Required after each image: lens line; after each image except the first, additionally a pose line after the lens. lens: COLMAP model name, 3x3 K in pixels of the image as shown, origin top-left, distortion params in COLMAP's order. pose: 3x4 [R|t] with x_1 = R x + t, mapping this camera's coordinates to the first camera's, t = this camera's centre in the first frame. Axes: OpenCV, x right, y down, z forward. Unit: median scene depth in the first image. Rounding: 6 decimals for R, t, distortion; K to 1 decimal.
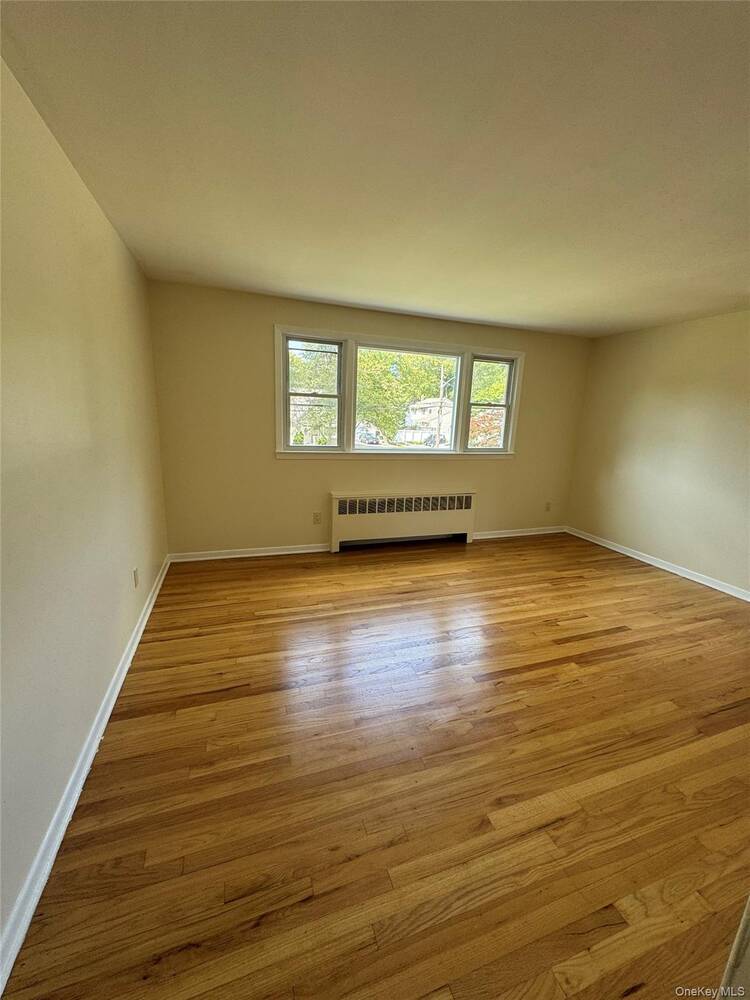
lens RADIAL K [[398.3, 0, 382.6], [0, 398.3, 503.6], [0, 0, 1]] dist [0.000725, 0.000223]
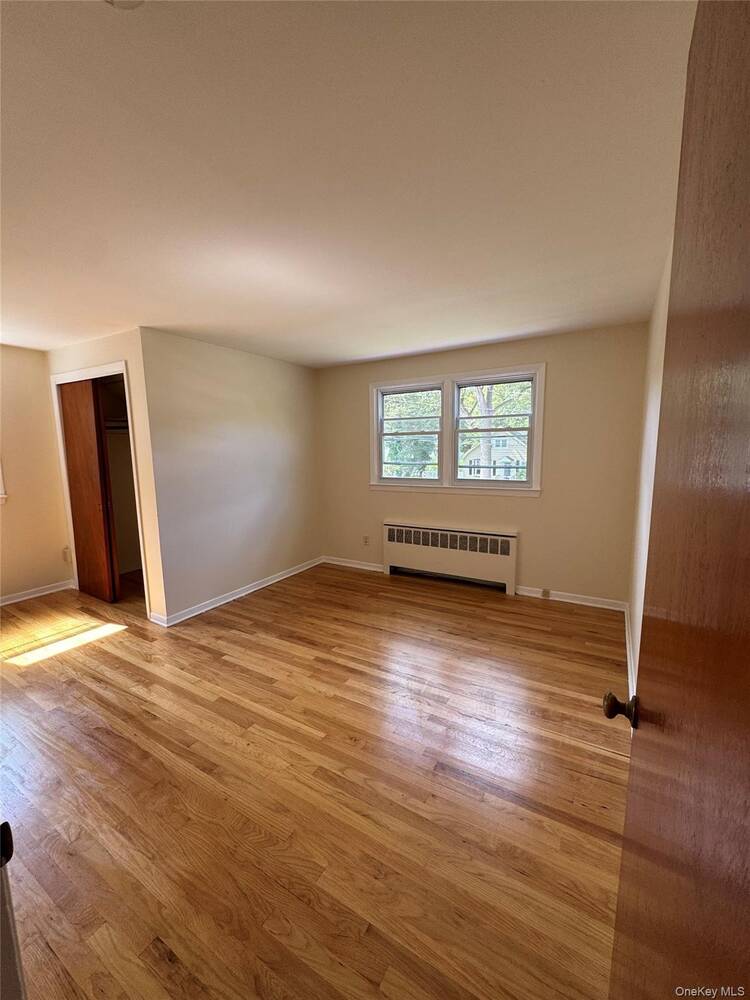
lens RADIAL K [[398.3, 0, 381.3], [0, 398.3, 497.7], [0, 0, 1]] dist [0.000725, 0.000223]
pose [[0.622183, 0.038965, -0.781901, 0.729689], [-0.130589, 0.989933, -0.054582, -0.027945], [0.771903, 0.136068, 0.621008, 0.266502]]
